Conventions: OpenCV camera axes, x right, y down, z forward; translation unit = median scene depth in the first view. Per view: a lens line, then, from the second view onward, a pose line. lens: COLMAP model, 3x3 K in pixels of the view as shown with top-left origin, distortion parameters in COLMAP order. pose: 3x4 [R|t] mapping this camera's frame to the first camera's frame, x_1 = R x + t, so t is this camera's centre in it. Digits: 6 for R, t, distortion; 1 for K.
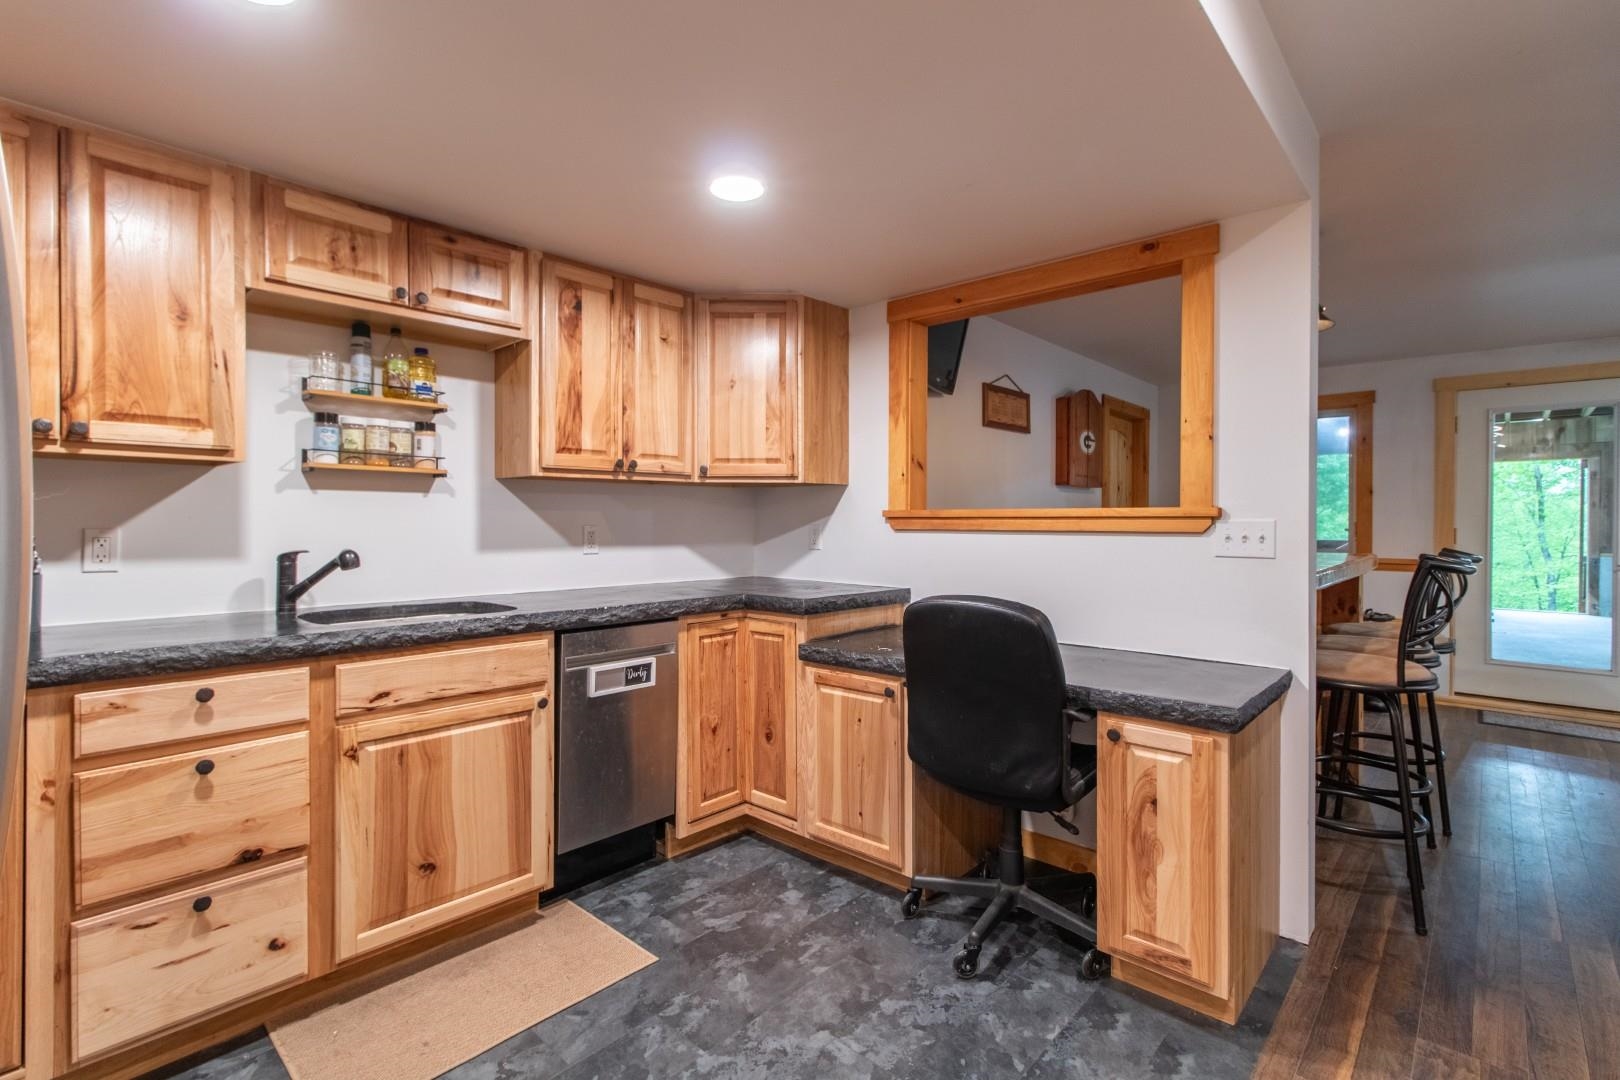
lens RADIAL K [[761.5, 0, 814.2], [0, 761.5, 531.1], [0, 0, 1]] dist [-0.000197, -0.000314]
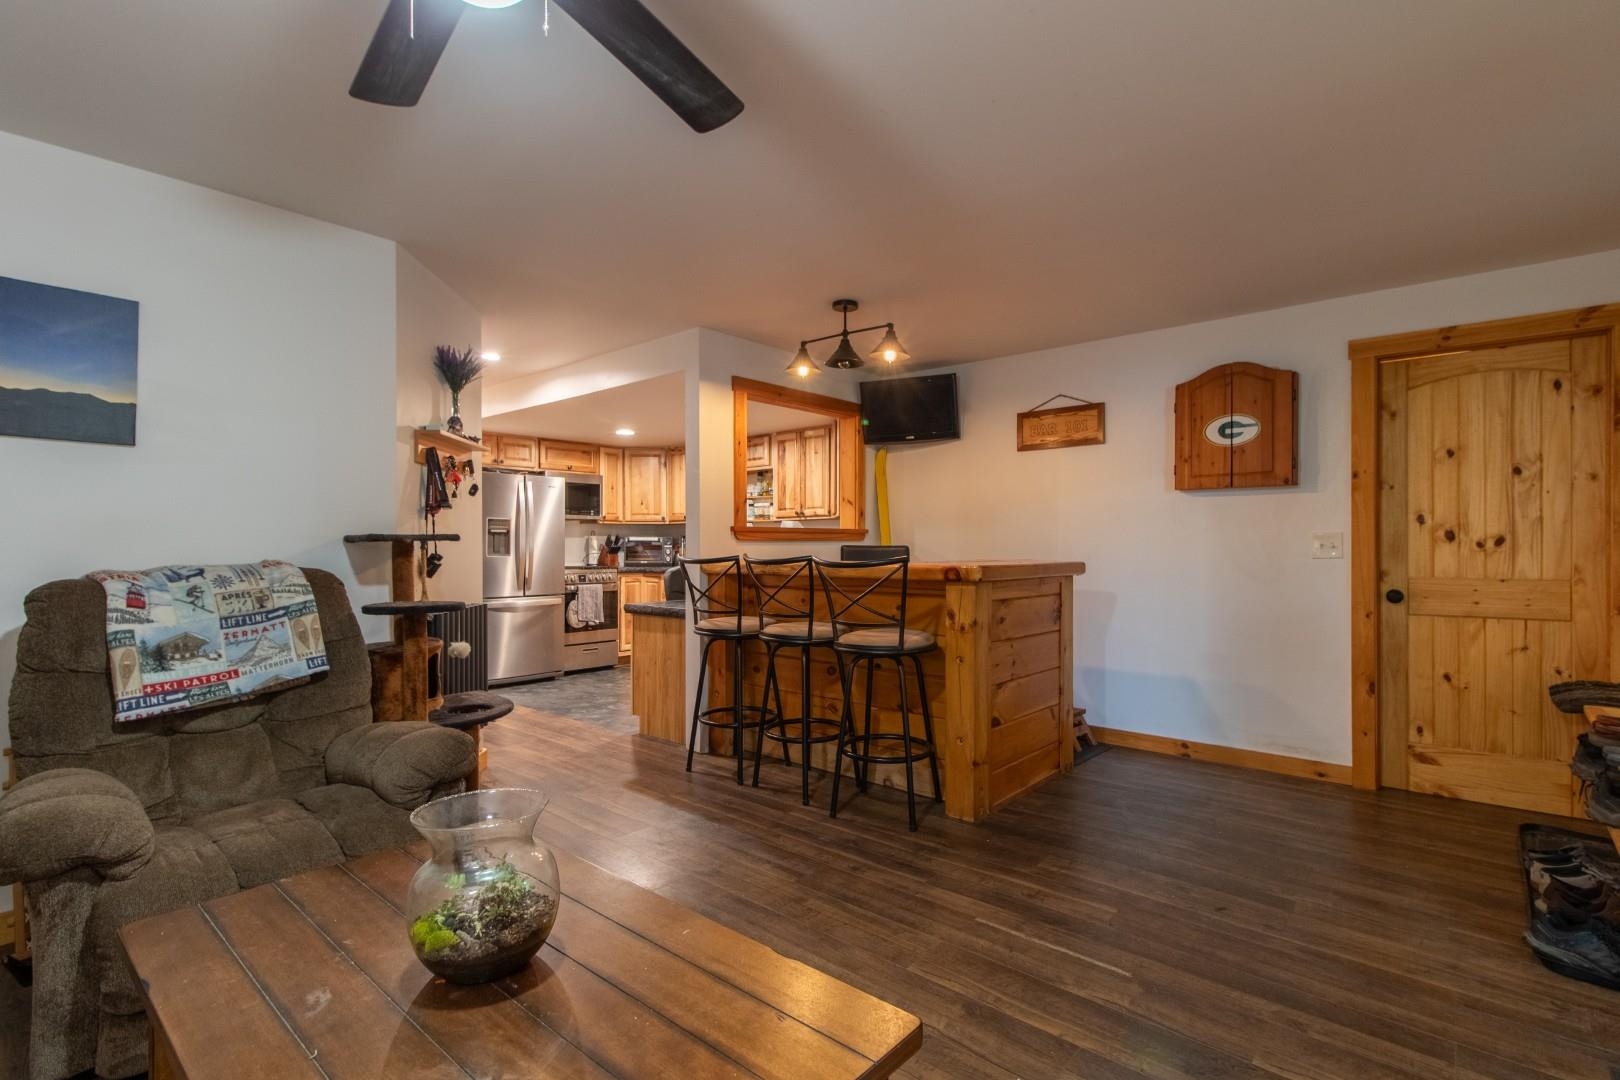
lens RADIAL K [[771.3, 0, 812.1], [0, 771.3, 547.0], [0, 0, 1]] dist [0.001263, -0.000124]
pose [[0.000398, -0.001076, -0.999999, 2.318872], [-0.013211, 0.999912, -0.001081, 0.018396], [0.999913, 0.013212, 0.000383, 1.169534]]
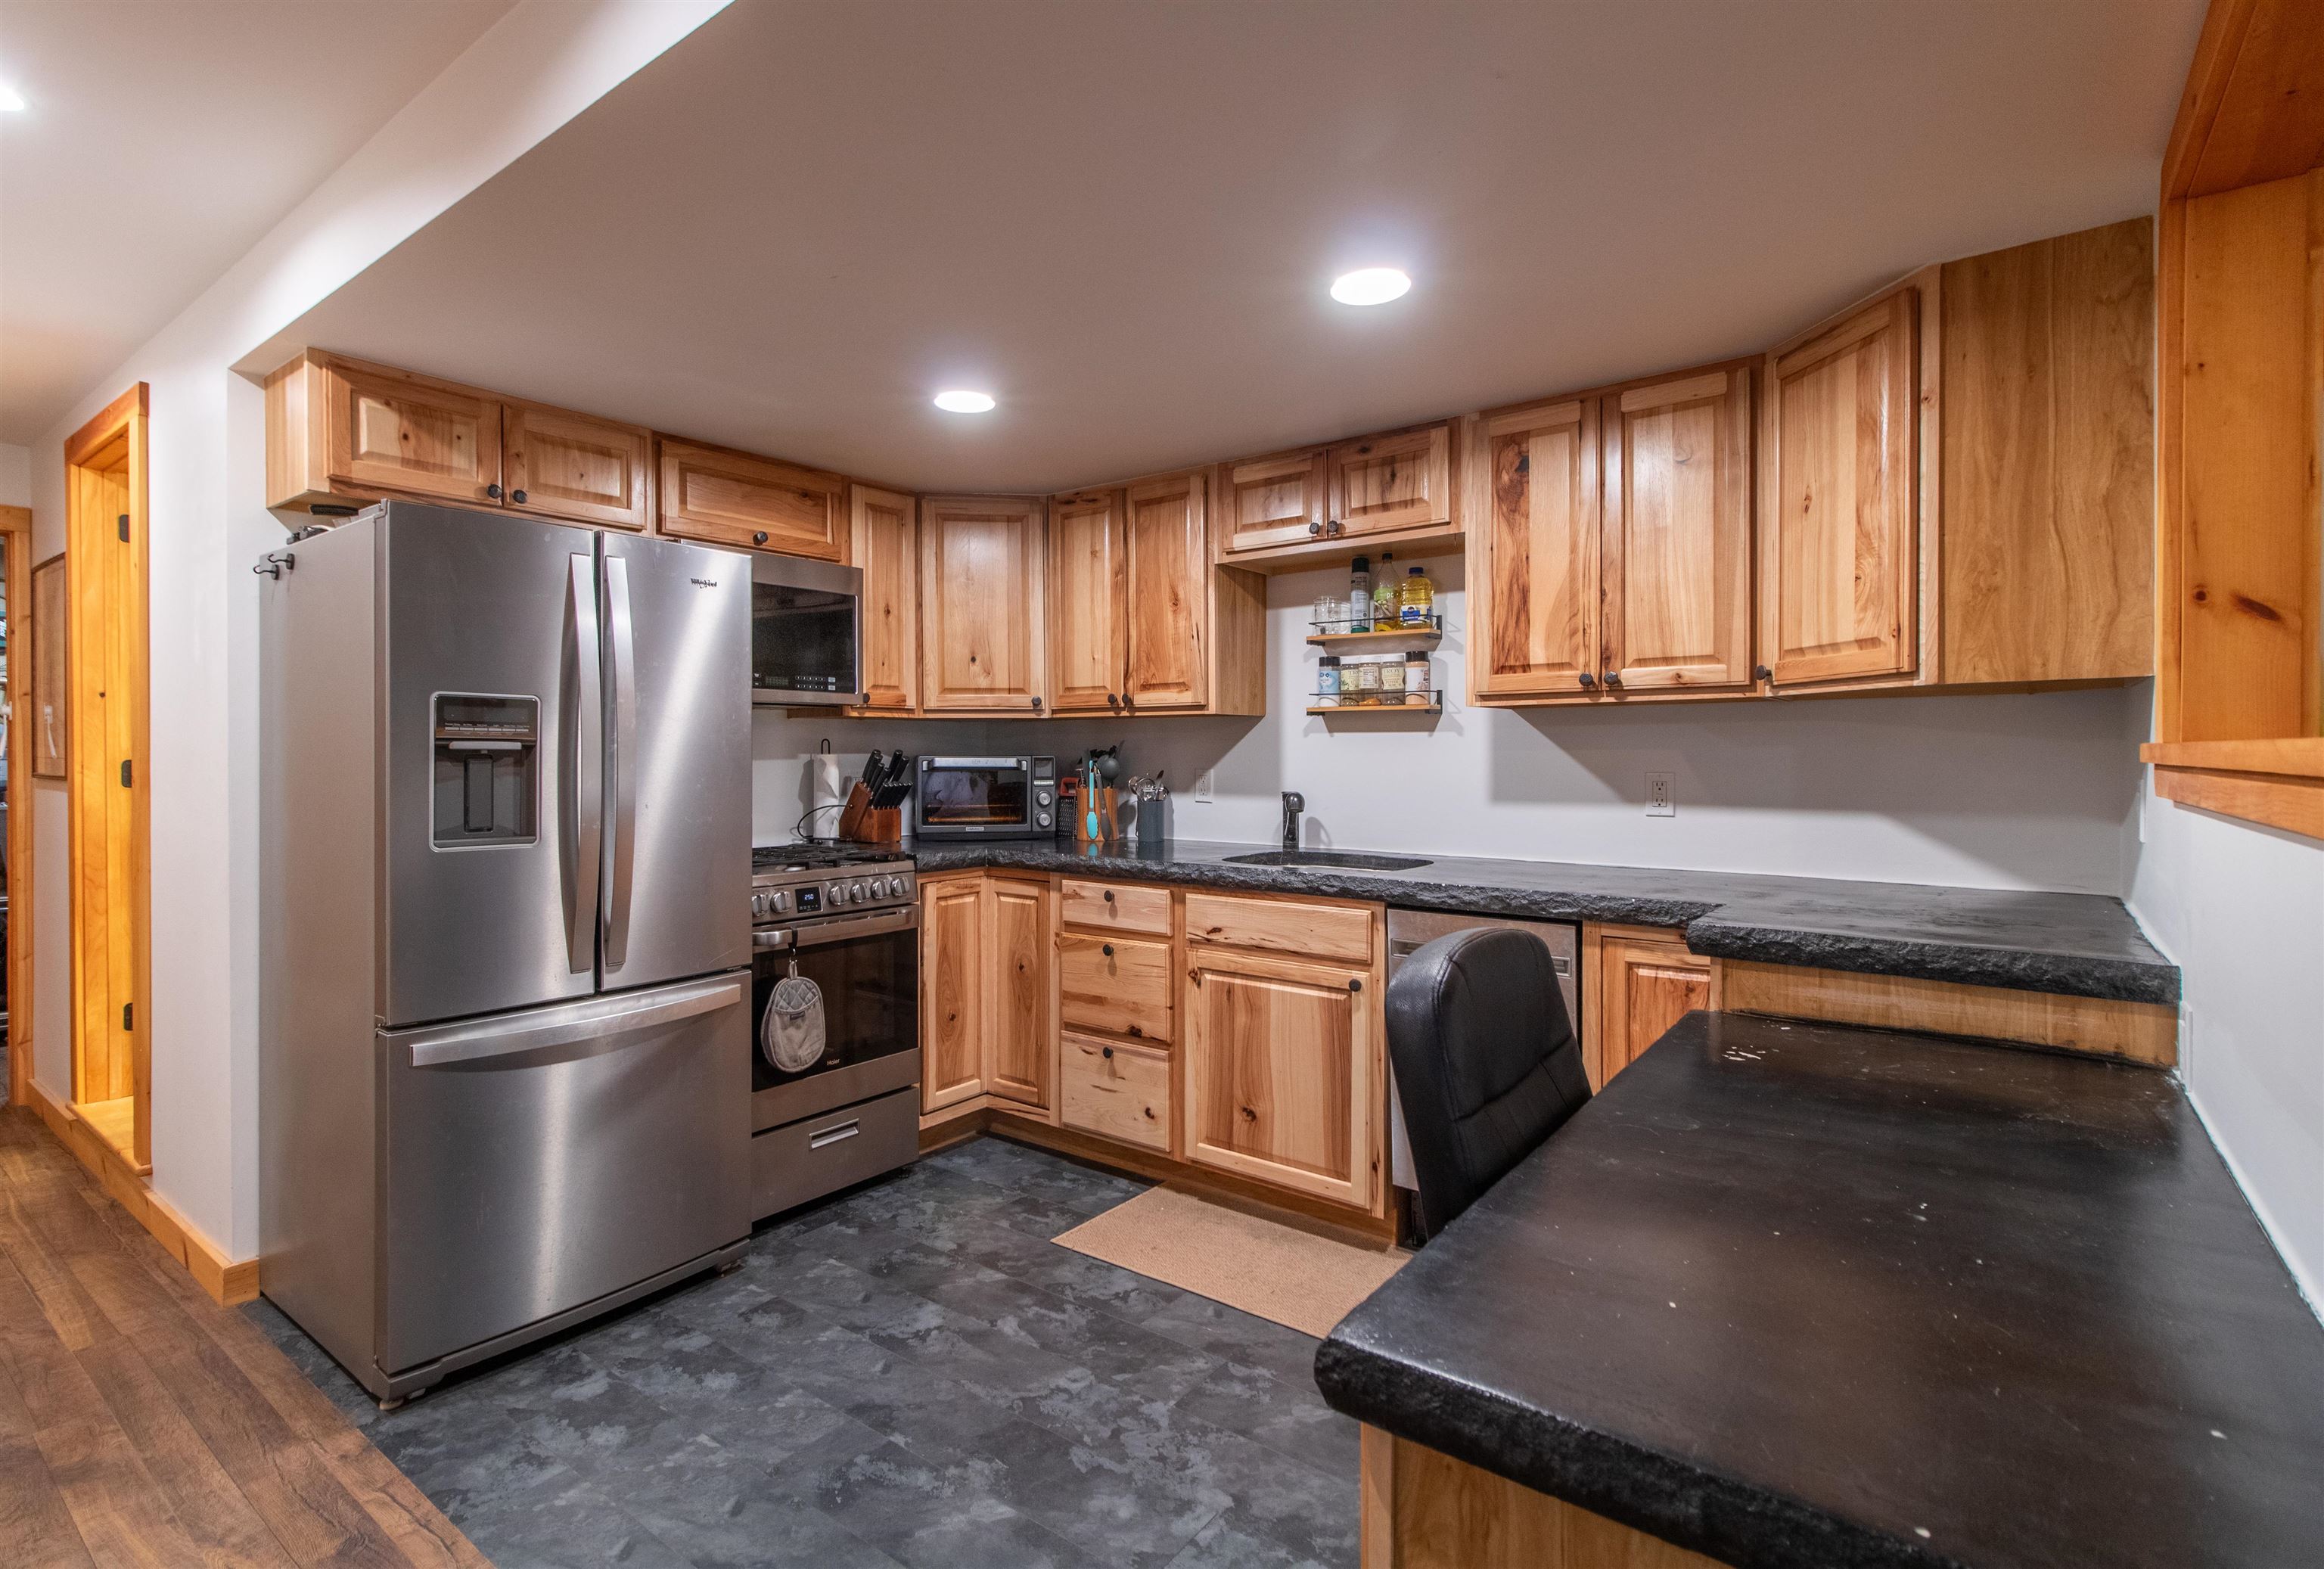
lens RADIAL K [[1091.0, 0, 1162.1], [0, 1091.0, 765.4], [0, 0, 1]] dist [-0.000896, 0.000086]
pose [[0.083940, 0.010794, -0.996412, 0.734160], [-0.010339, 0.999897, 0.009961, -0.022033], [0.996417, 0.009466, 0.084043, 0.619966]]
